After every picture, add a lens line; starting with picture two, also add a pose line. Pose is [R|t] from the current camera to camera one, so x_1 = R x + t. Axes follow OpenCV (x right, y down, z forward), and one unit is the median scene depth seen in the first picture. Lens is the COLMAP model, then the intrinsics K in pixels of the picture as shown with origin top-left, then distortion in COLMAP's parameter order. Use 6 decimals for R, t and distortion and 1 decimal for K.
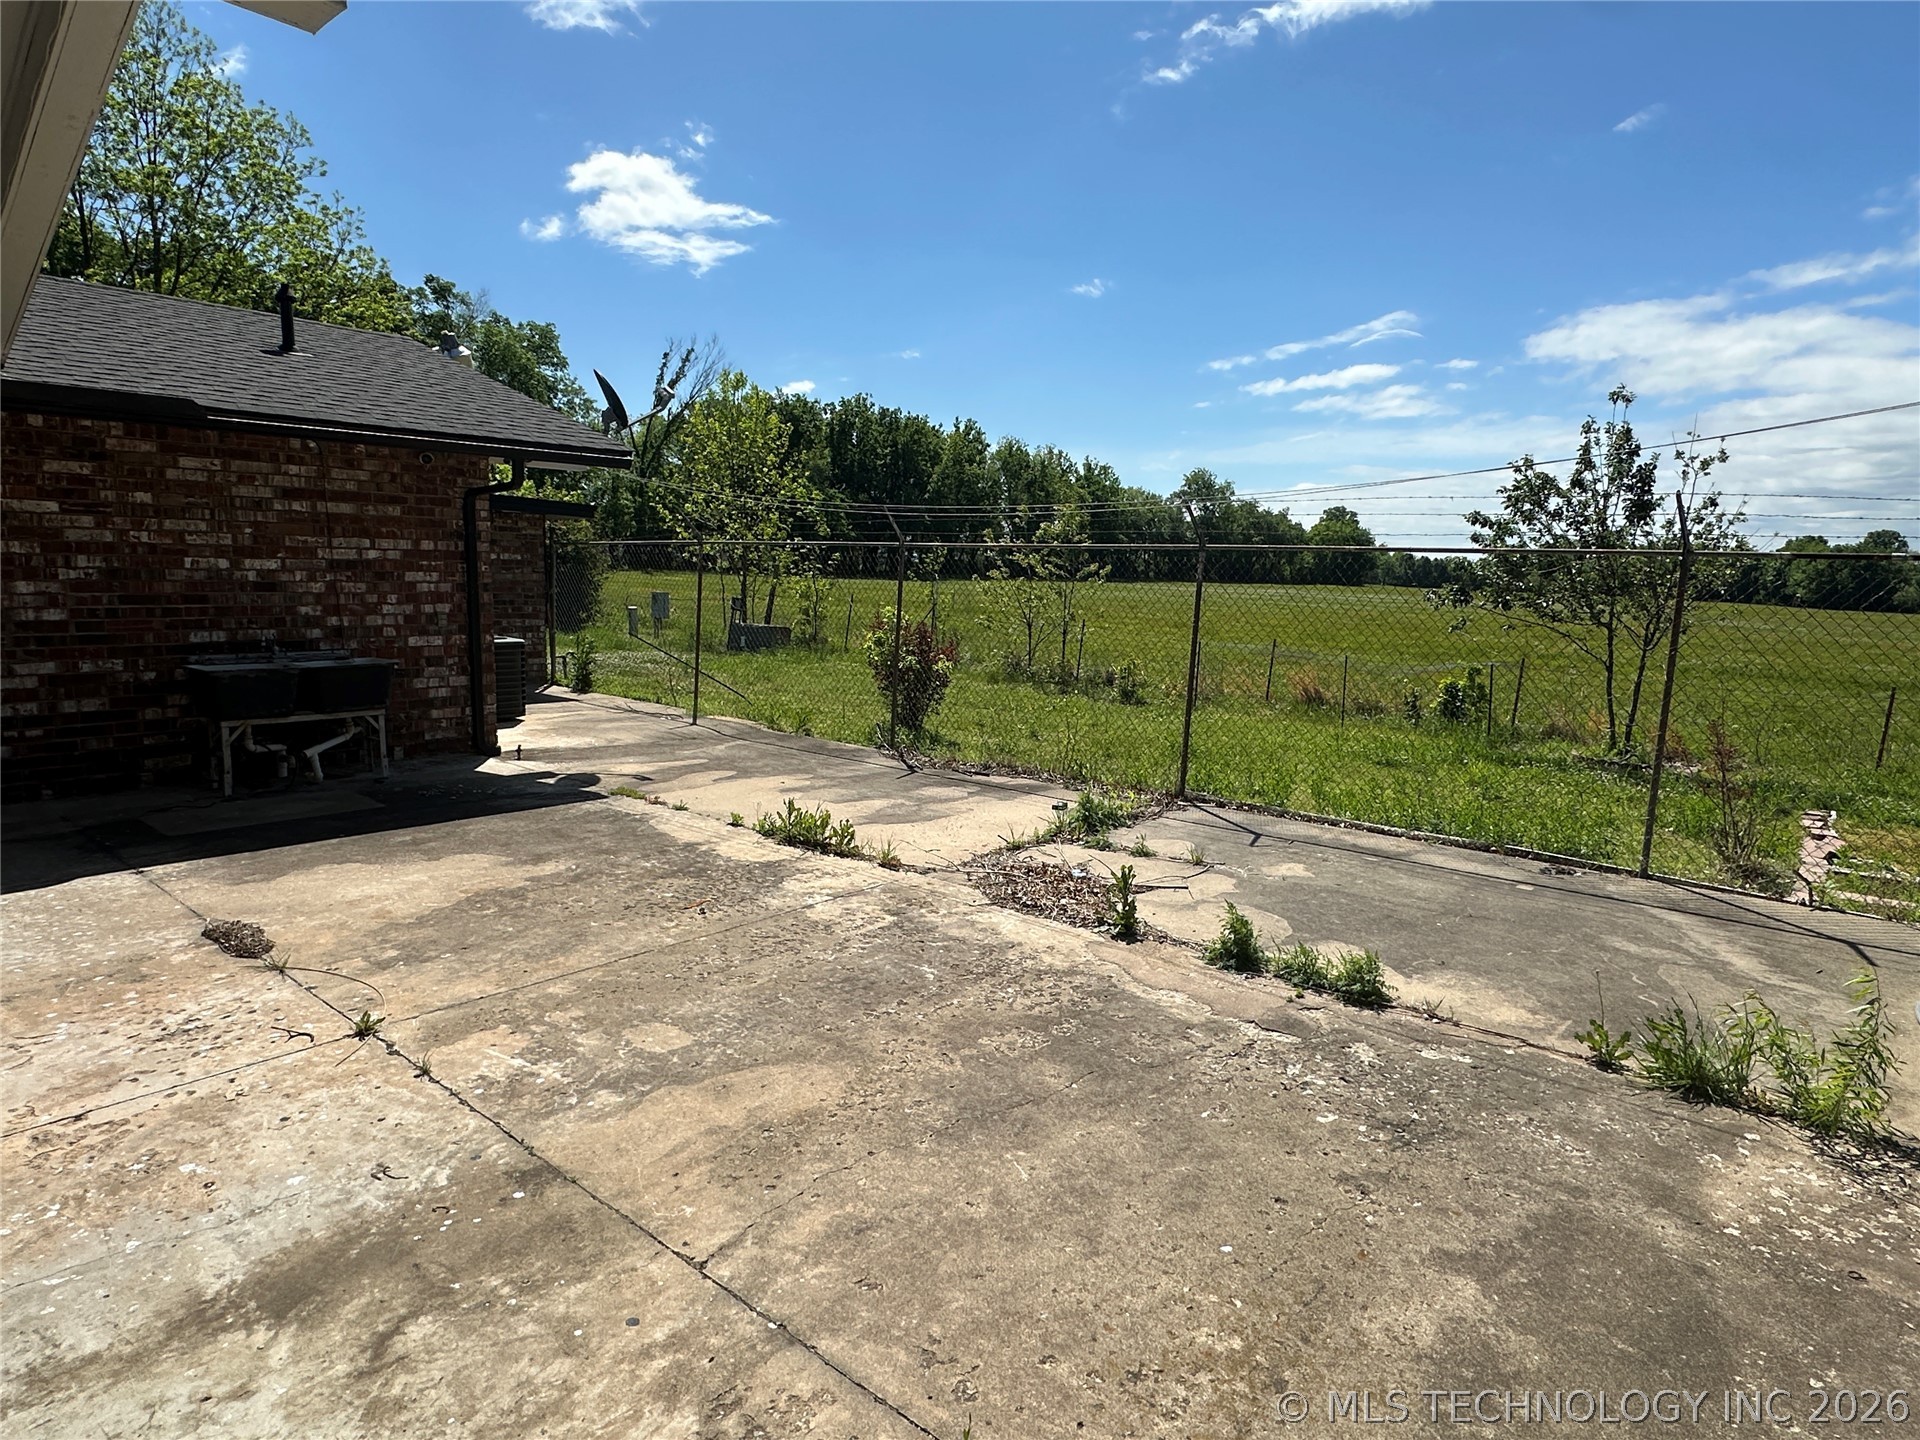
lens RADIAL K [[1065.3, 0, 960.0], [0, 1065.3, 720.0], [0, 0, 1]] dist [-0.000145, 0.000212]
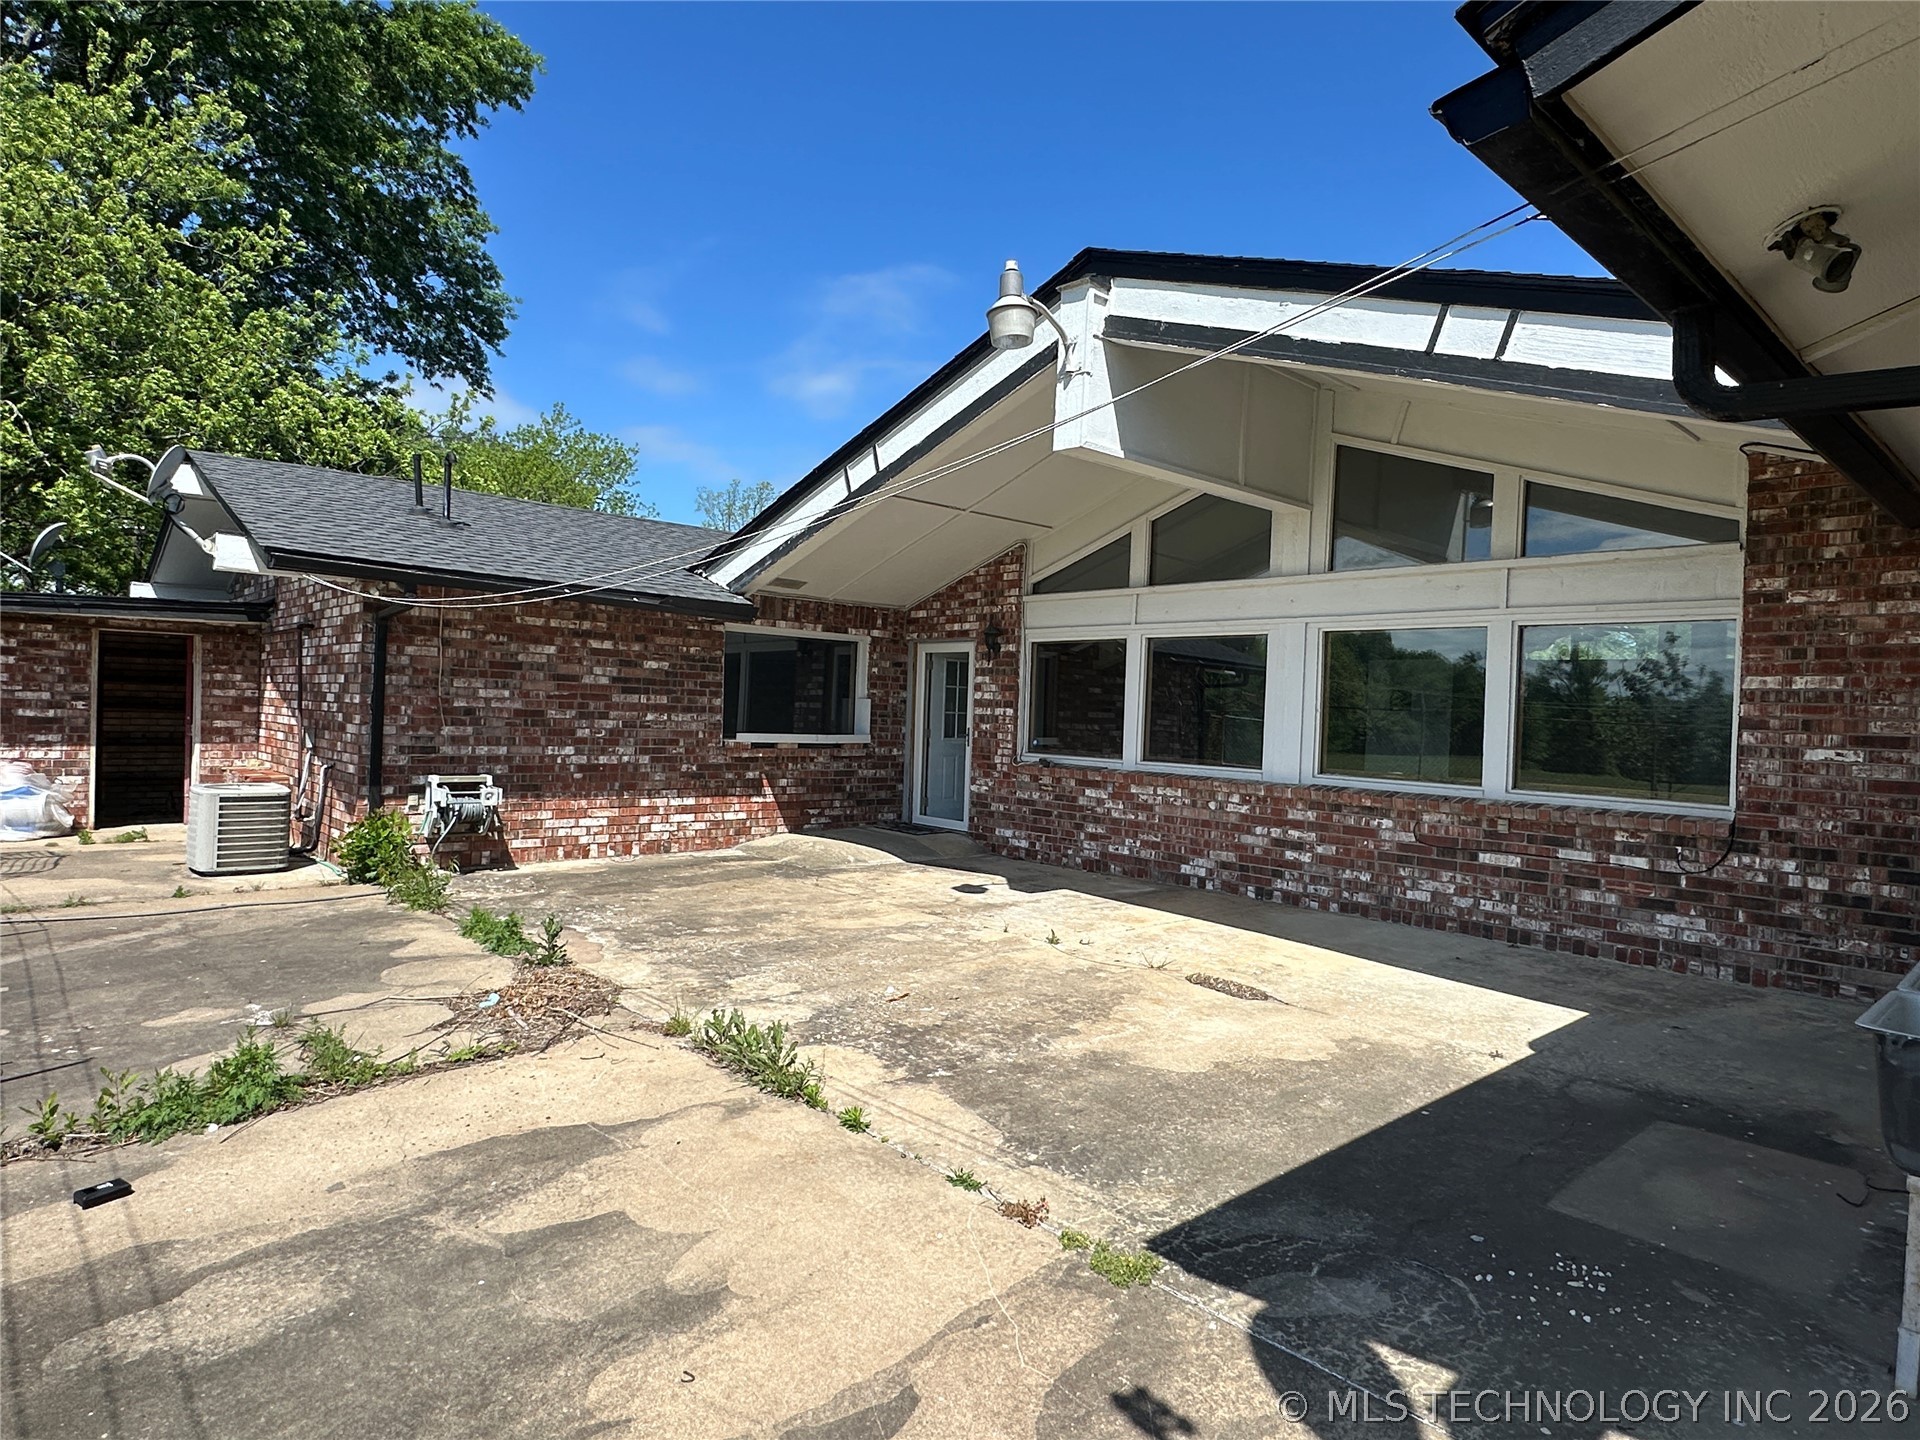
lens RADIAL K [[1065.3, 0, 960.0], [0, 1065.3, 720.0], [0, 0, 1]] dist [-0.000145, 0.000212]
pose [[-0.990384, -0.060484, 0.124420, -0.400036], [-0.040793, 0.987053, 0.155118, -0.260124], [-0.132191, 0.148551, -0.980030, 1.874340]]
